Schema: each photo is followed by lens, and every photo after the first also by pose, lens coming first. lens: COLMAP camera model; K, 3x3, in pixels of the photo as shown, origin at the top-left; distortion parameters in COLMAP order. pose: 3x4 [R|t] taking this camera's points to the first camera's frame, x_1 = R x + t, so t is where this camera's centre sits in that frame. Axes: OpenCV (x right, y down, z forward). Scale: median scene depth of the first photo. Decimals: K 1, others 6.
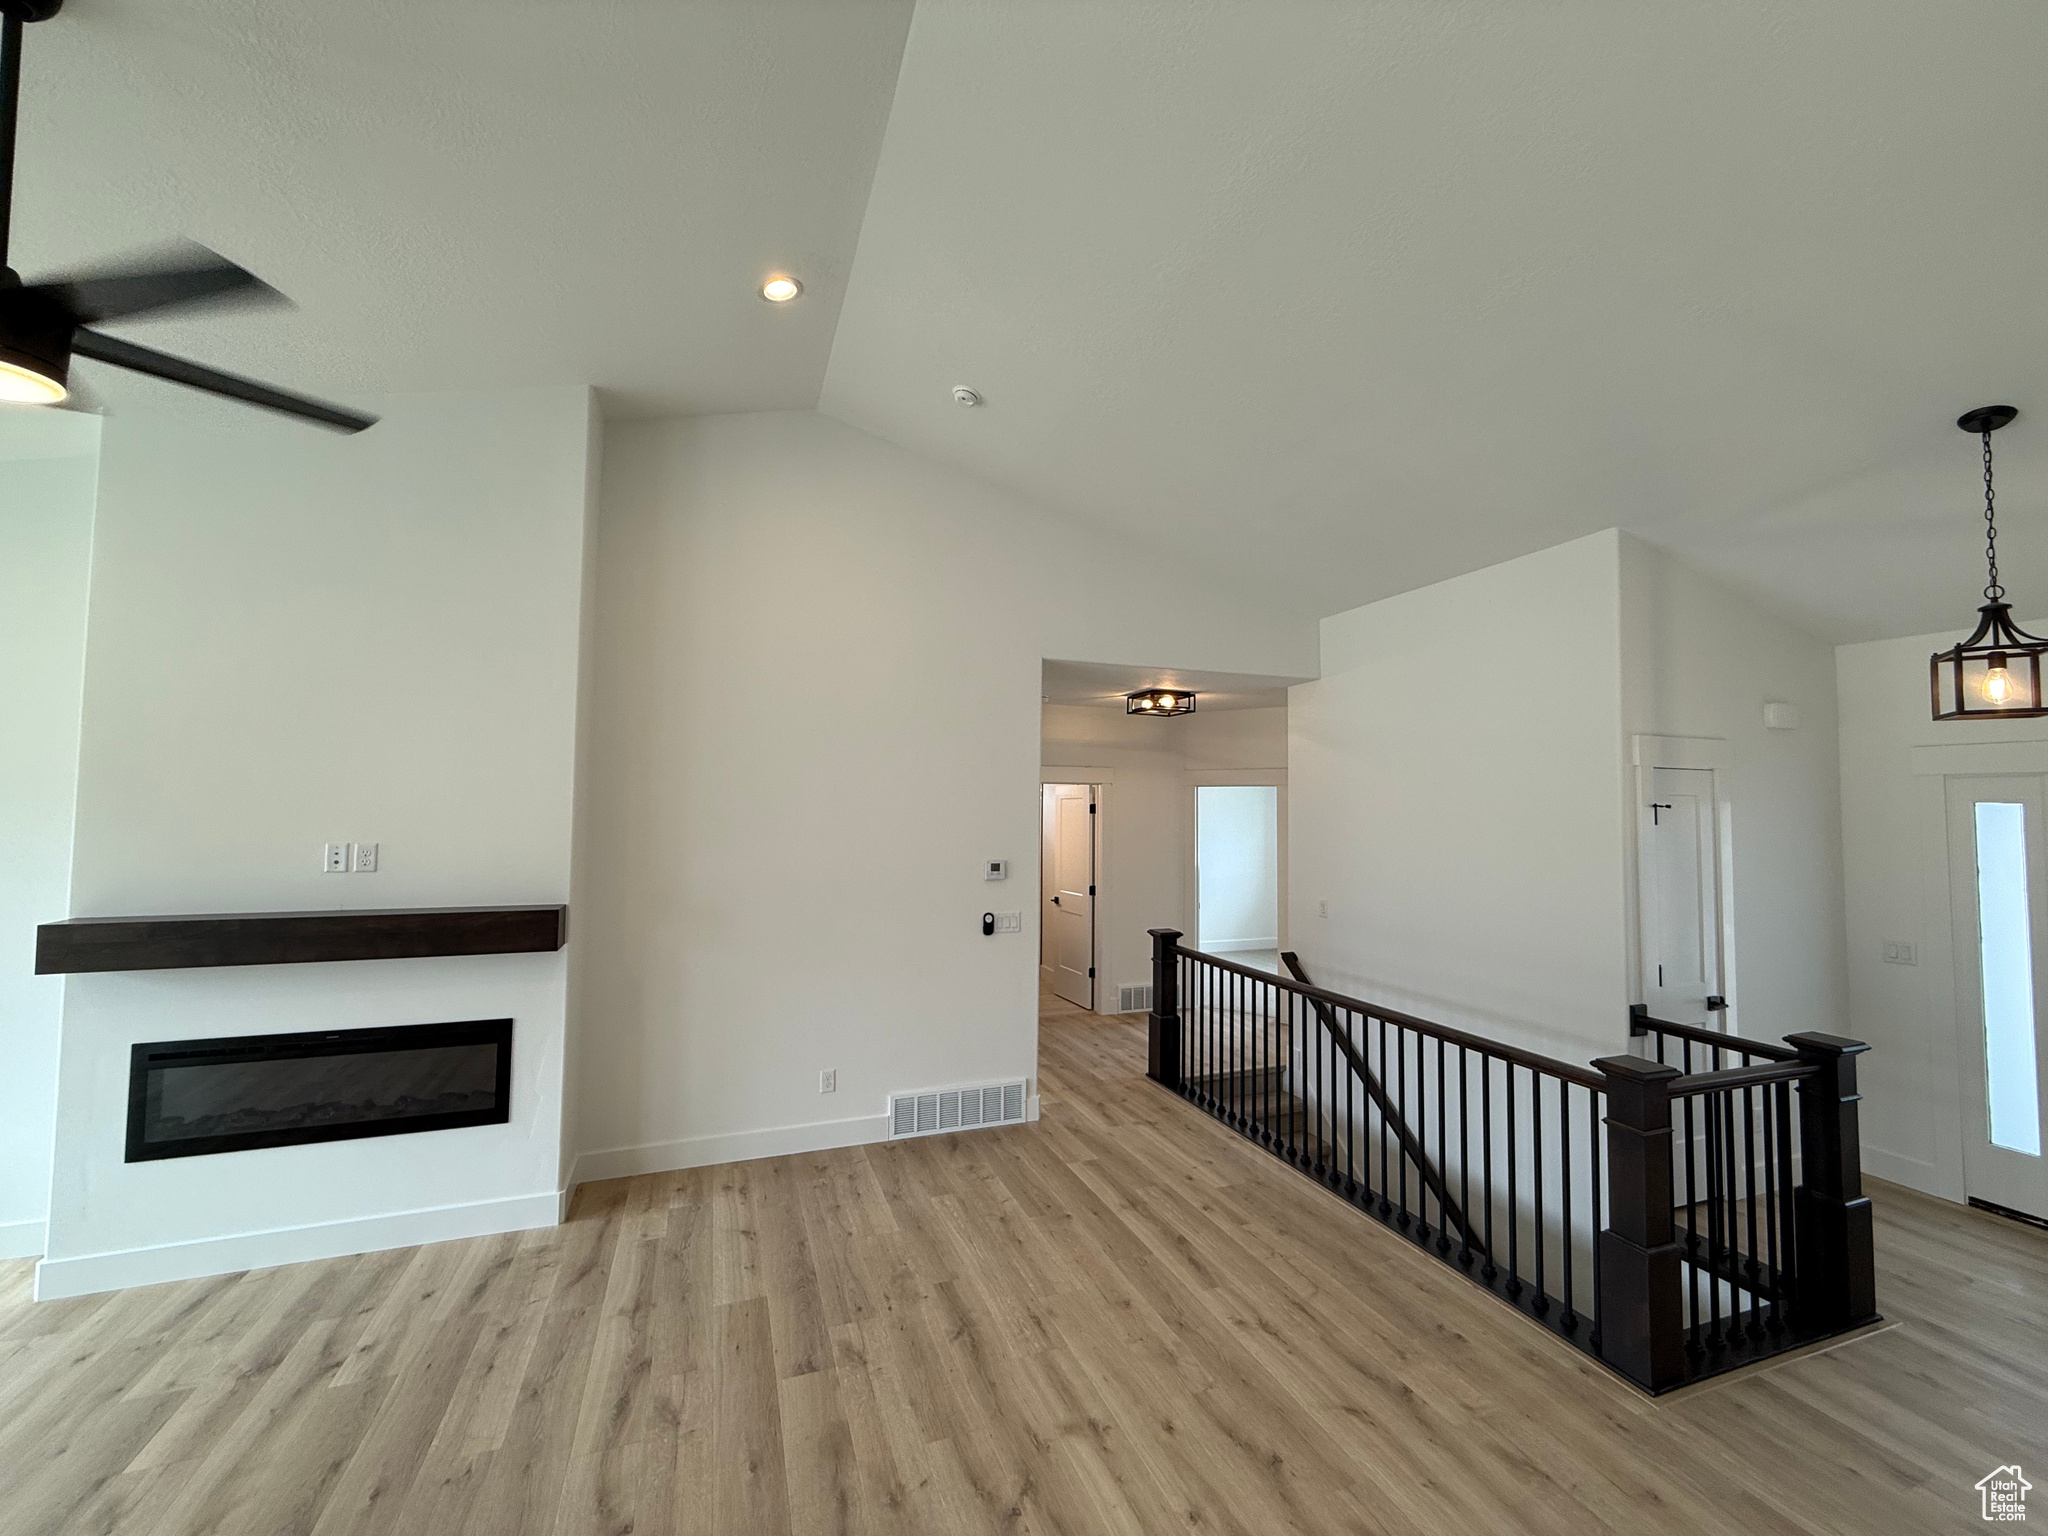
lens RADIAL K [[817.3, 0, 1018.8], [0, 817.3, 767.7], [0, 0, 1]] dist [-0.000330, 0.000221]
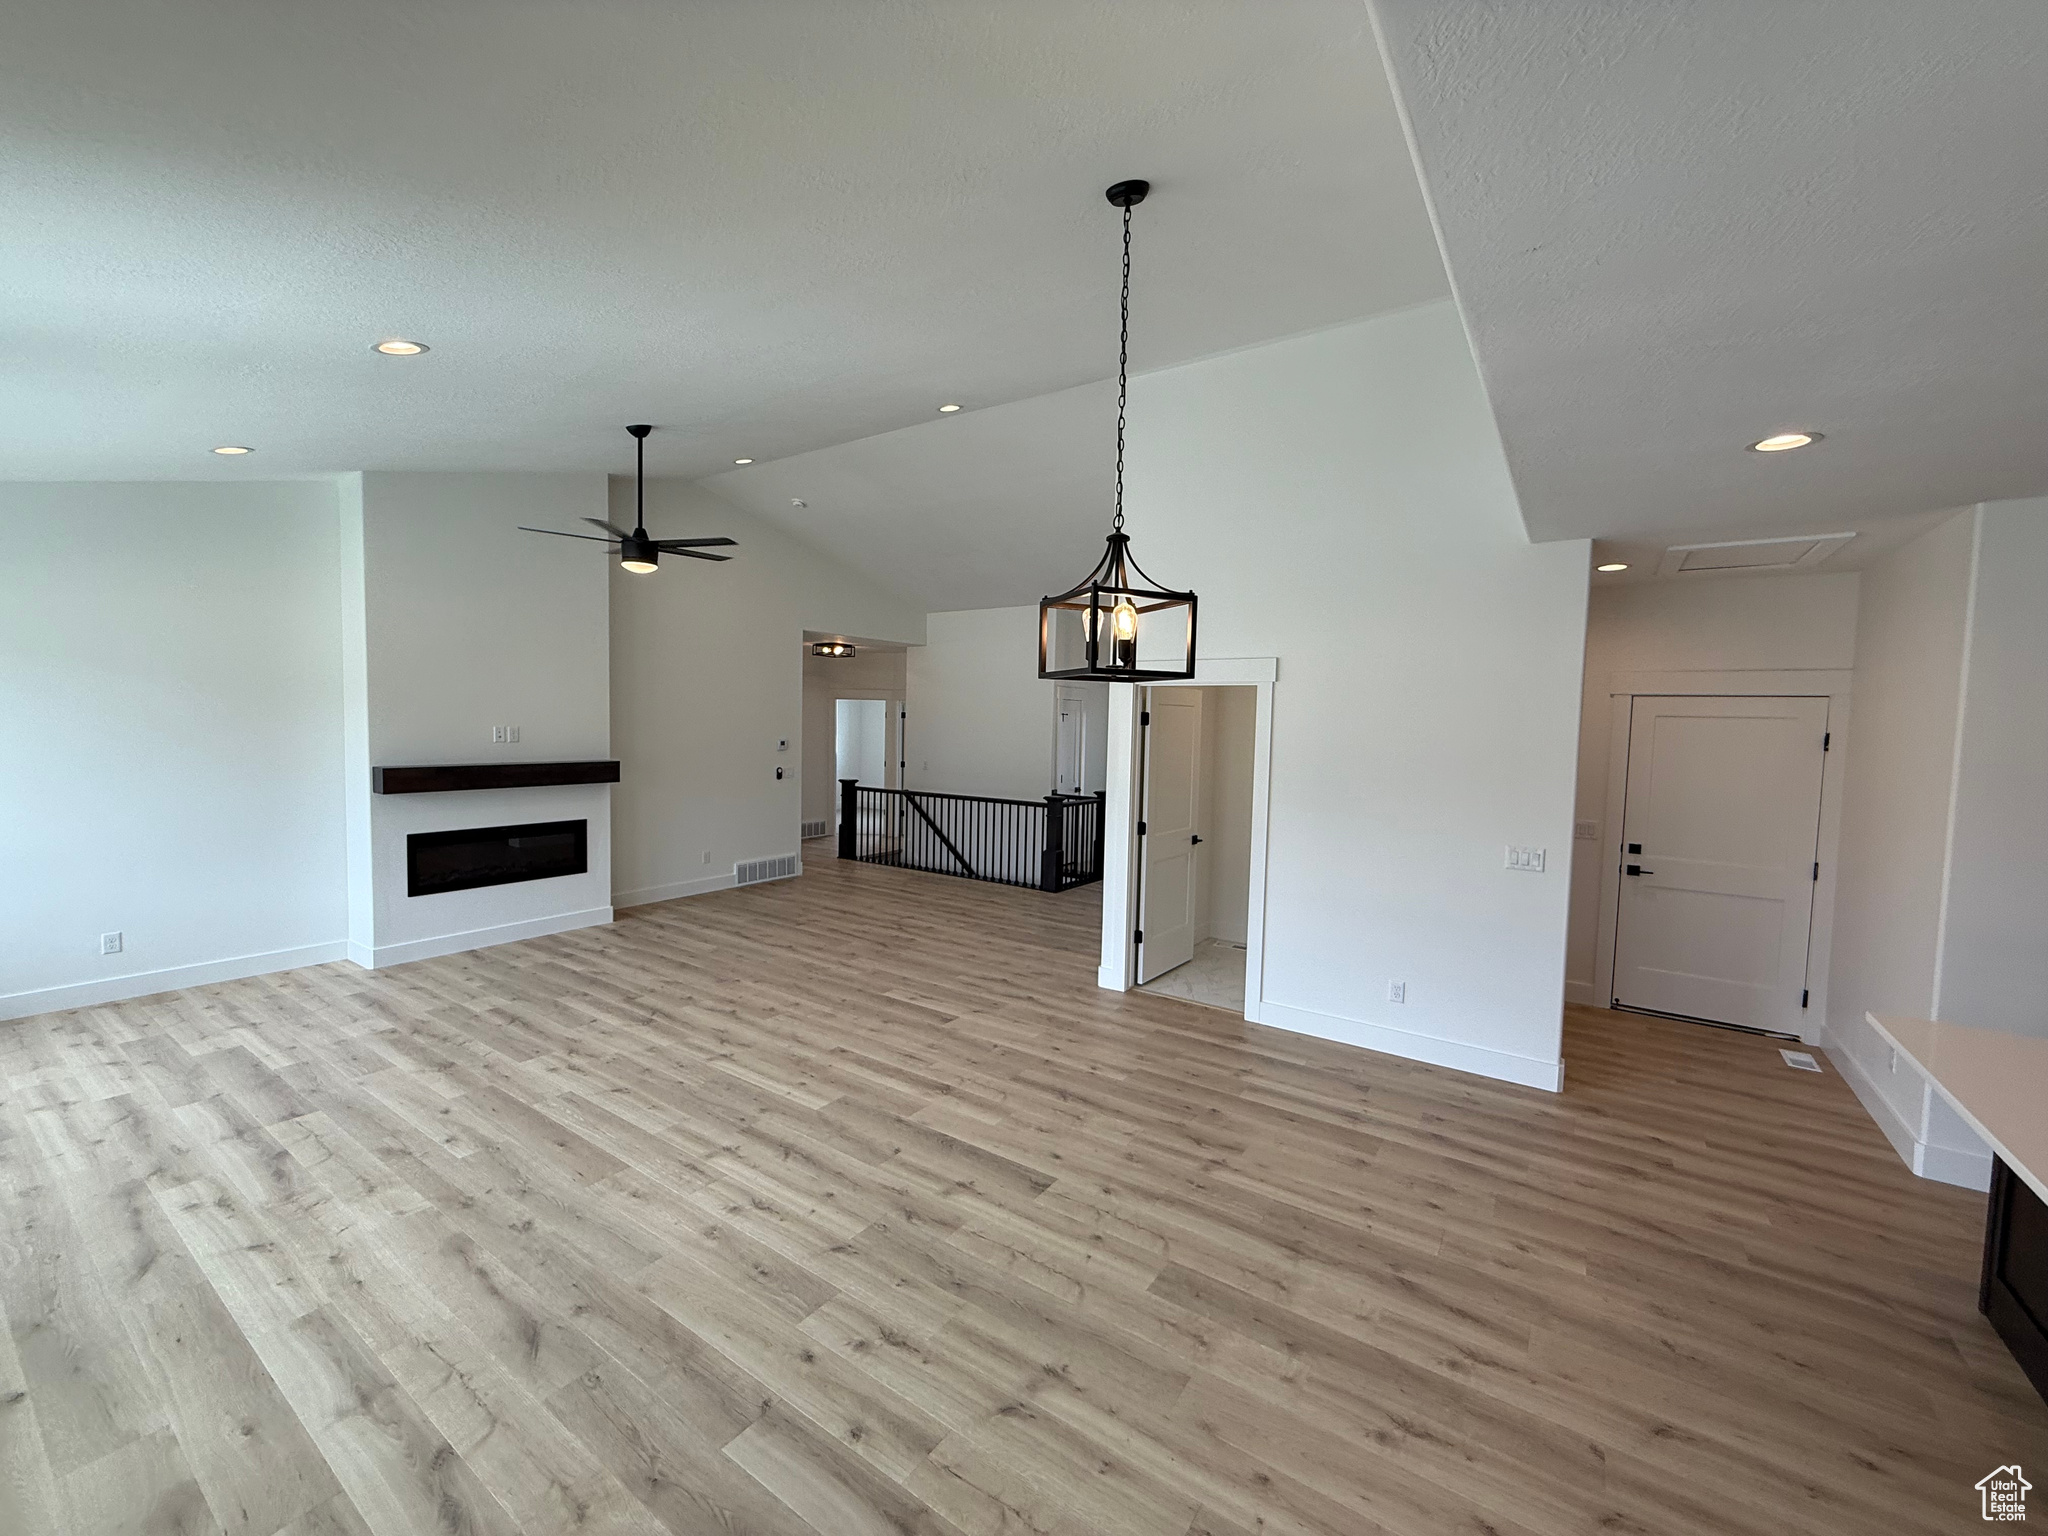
lens RADIAL K [[819.6, 0, 1018.8], [0, 819.6, 767.9], [0, 0, 1]] dist [-0.000710, 0.000237]
pose [[0.818436, -0.026667, 0.573979, -0.884708], [-0.040898, 0.993686, 0.104482, -0.053195], [-0.573141, -0.108986, 0.812177, -1.113793]]
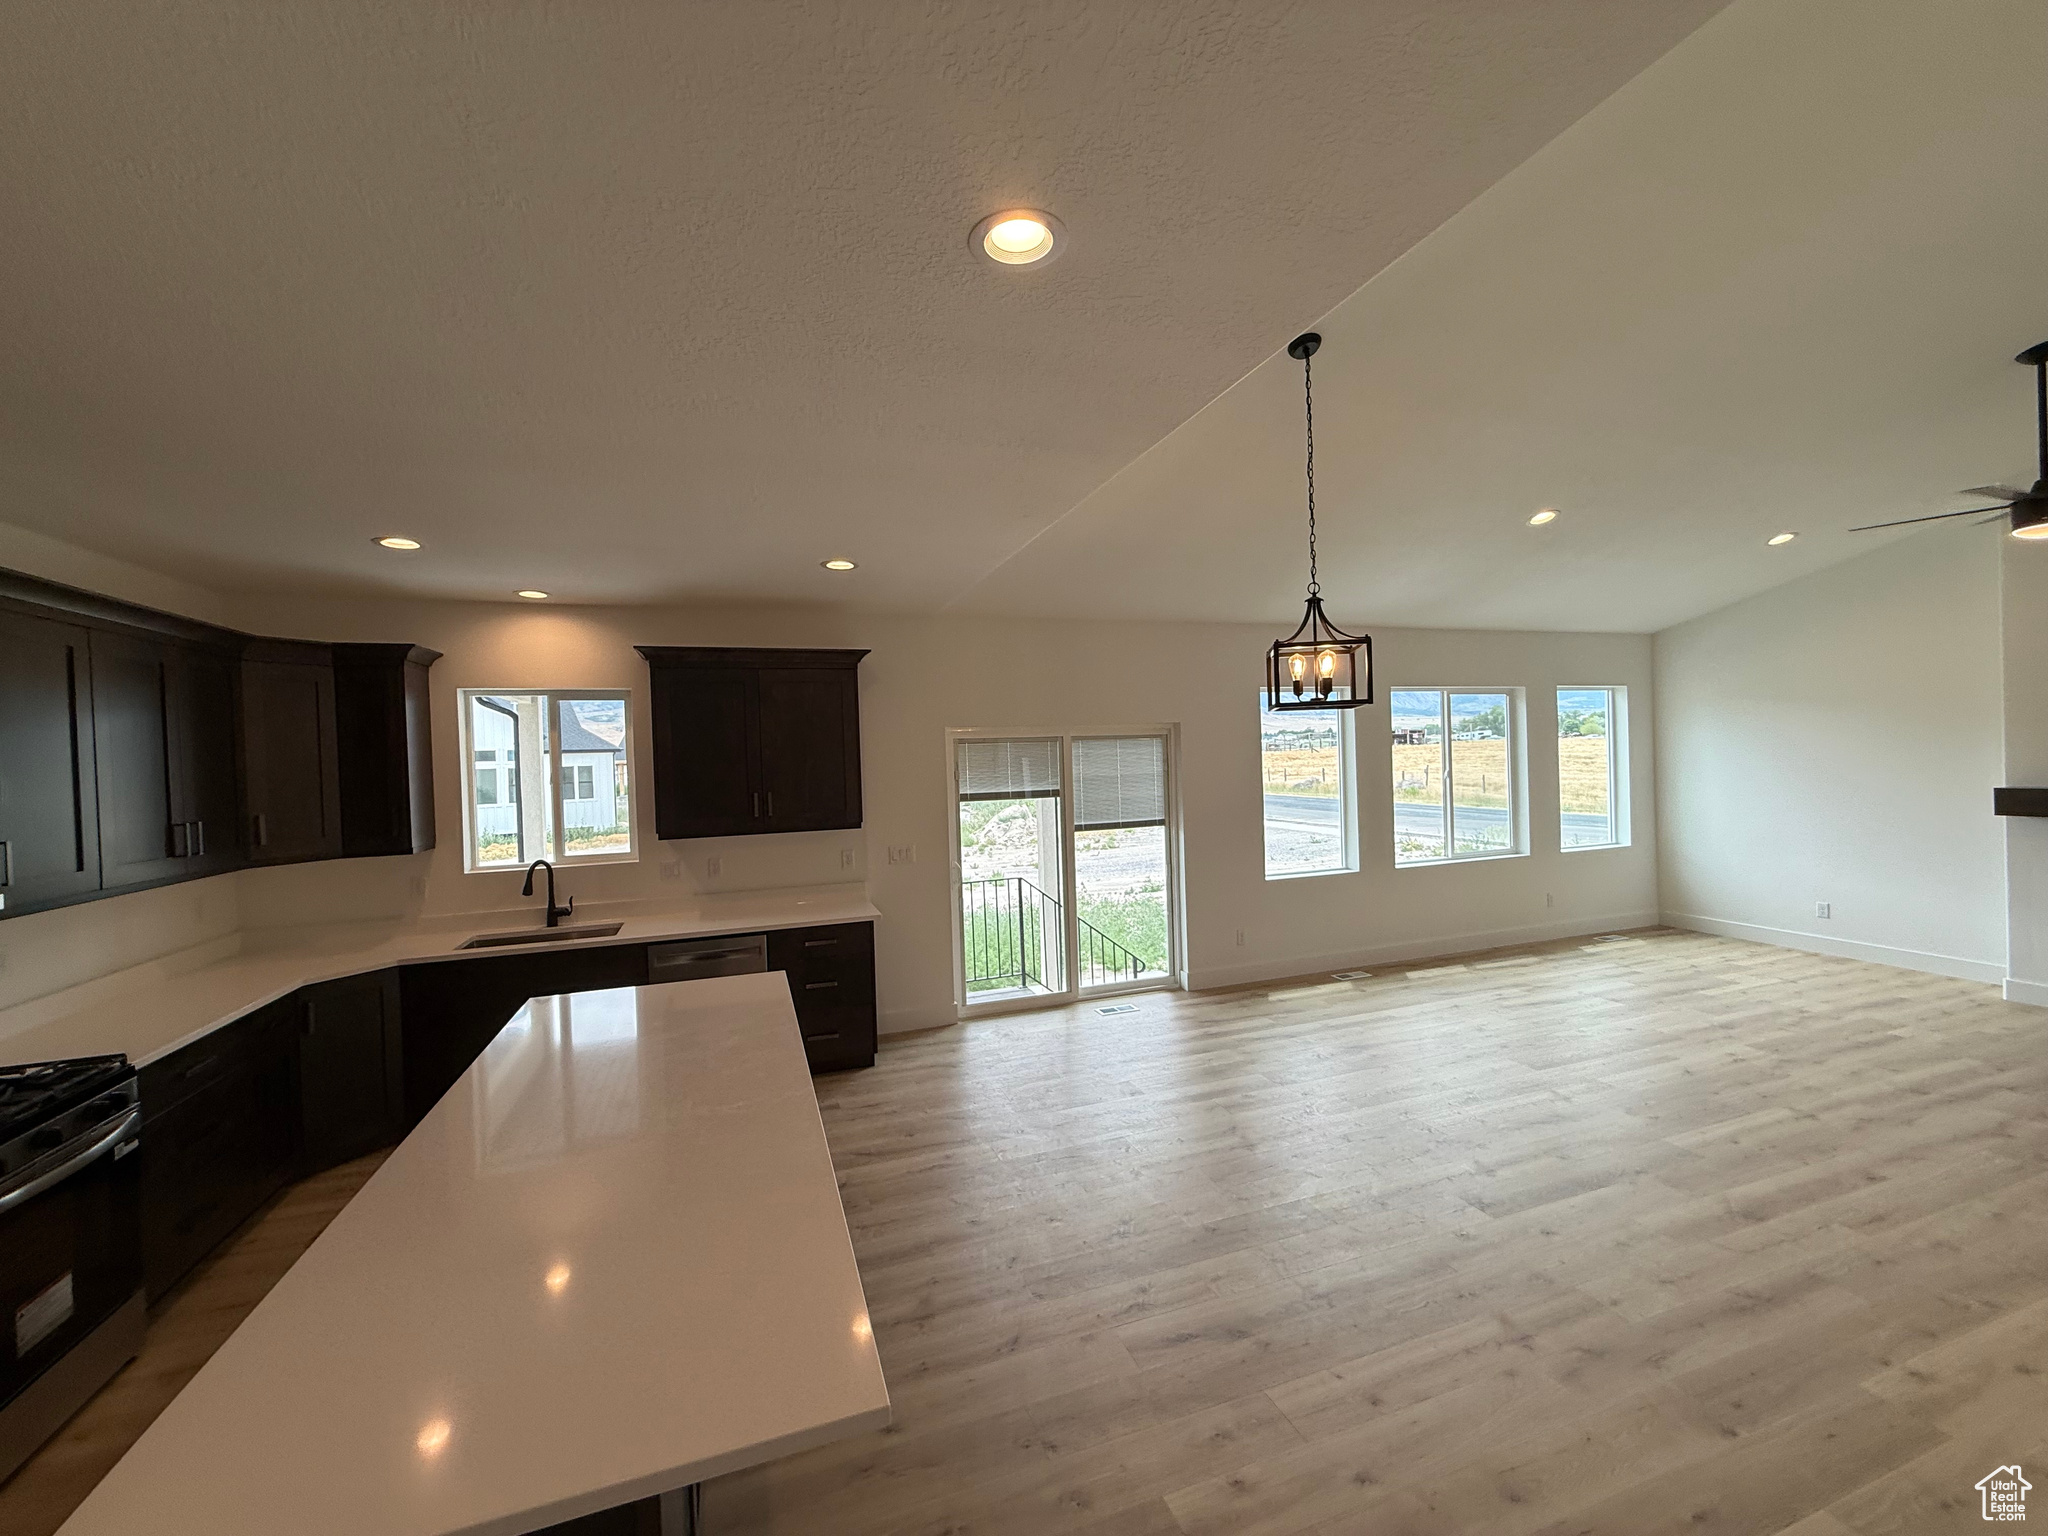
lens RADIAL K [[817.3, 0, 1018.8], [0, 817.3, 767.7], [0, 0, 1]] dist [-0.000330, 0.000221]
pose [[-0.021760, 0.003195, -0.999758, 0.524338], [0.079941, 0.996799, 0.001446, -0.021185], [0.996562, -0.079890, -0.021945, -0.893487]]
